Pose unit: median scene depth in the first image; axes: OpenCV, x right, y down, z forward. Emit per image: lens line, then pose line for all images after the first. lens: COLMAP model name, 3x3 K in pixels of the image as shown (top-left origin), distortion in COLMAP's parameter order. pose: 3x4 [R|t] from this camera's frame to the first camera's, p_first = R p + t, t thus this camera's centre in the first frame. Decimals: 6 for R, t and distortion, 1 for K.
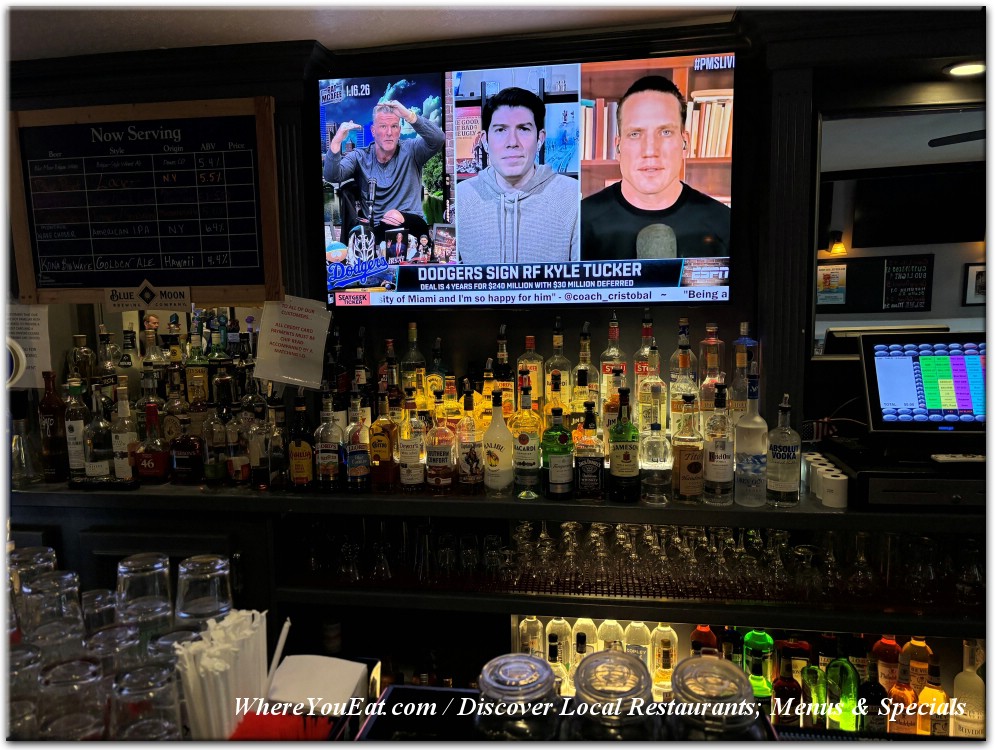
lens RADIAL K [[744.7, 0, 486.9], [0, 744.7, 374.6], [0, 0, 1]] dist [0.061832, -0.070652]
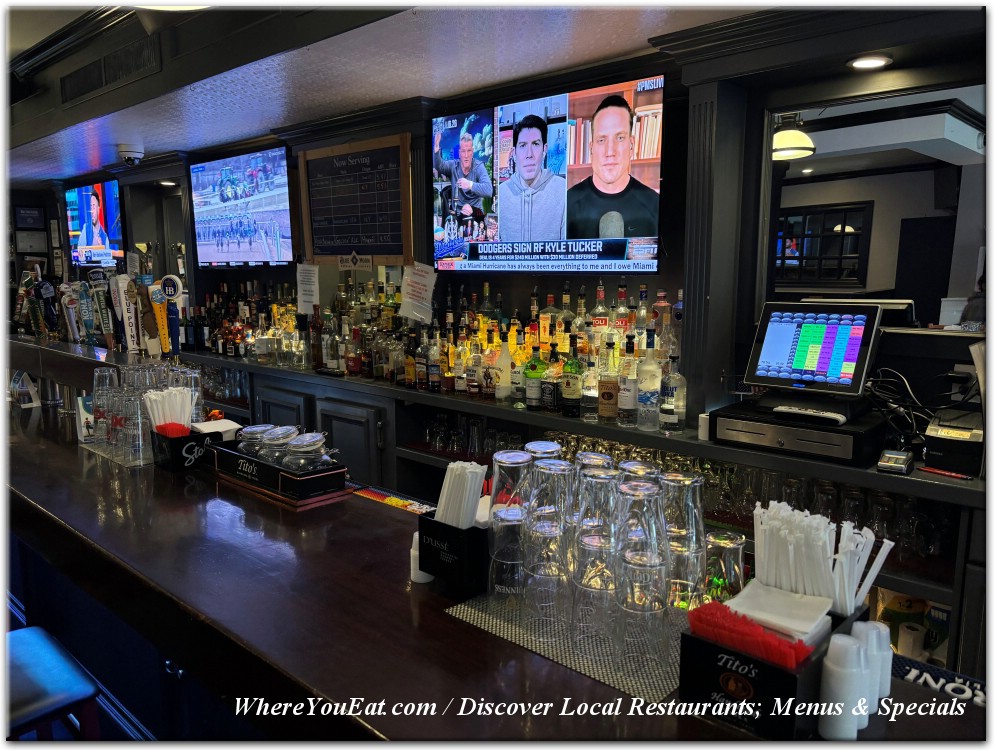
lens RADIAL K [[744.7, 0, 501.7], [0, 744.7, 379.6], [0, 0, 1]] dist [0.061832, -0.070652]
pose [[0.832411, 0.101628, -0.544760, 0.790161], [-0.071967, 0.994540, 0.075568, 0.006746], [0.549466, -0.023699, 0.835180, -0.204900]]
